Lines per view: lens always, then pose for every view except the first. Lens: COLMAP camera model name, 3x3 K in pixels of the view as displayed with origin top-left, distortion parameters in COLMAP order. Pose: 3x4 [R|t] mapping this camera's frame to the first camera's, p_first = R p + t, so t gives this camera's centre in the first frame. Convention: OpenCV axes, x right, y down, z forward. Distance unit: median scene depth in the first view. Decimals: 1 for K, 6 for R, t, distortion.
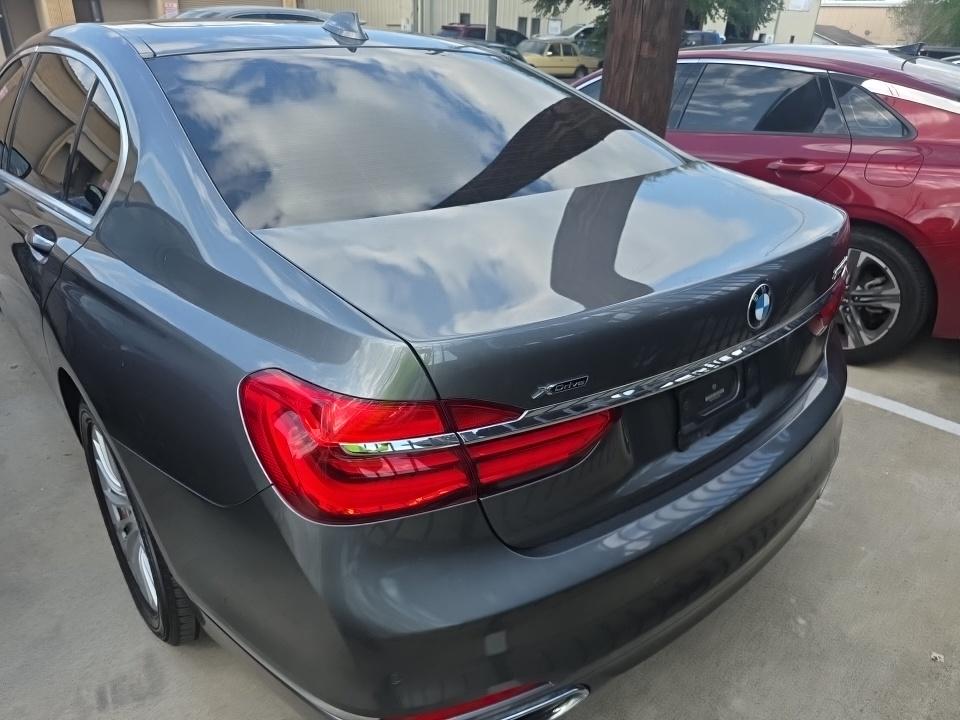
lens RADIAL K [[703.7, 0, 480.0], [0, 703.7, 360.0], [0, 0, 1]] dist [0.011891, -0.029991]
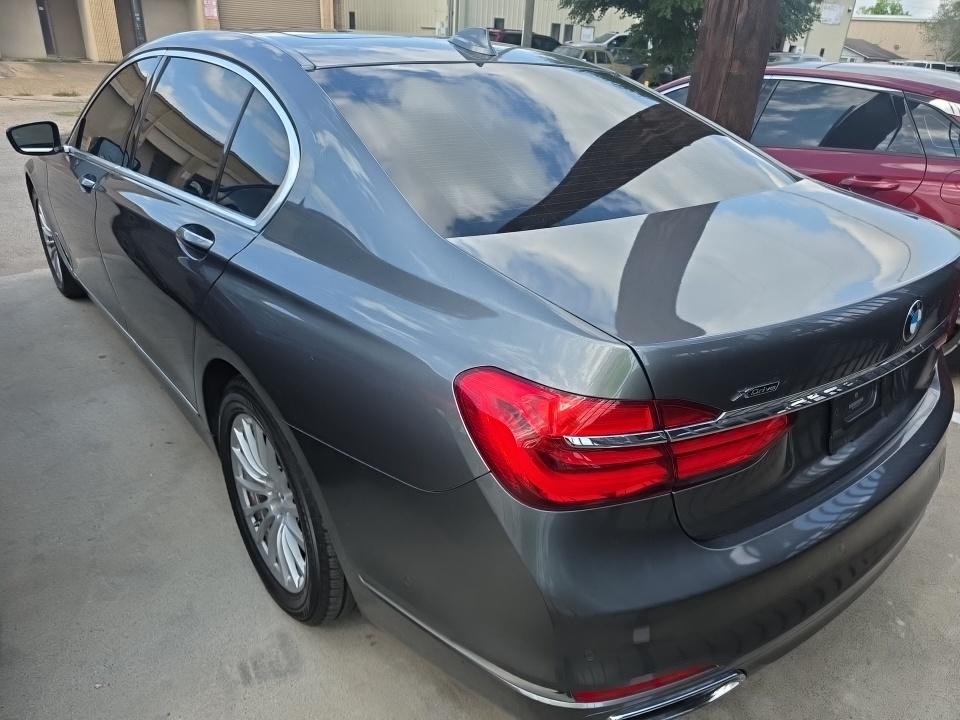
lens RADIAL K [[703.7, 0, 480.0], [0, 703.7, 360.0], [0, 0, 1]] dist [0.011891, -0.029991]
pose [[0.999515, 0.029228, -0.010705, -0.115059], [-0.029263, 0.999567, -0.003122, 0.002466], [0.010609, 0.003434, 0.999938, -0.033803]]
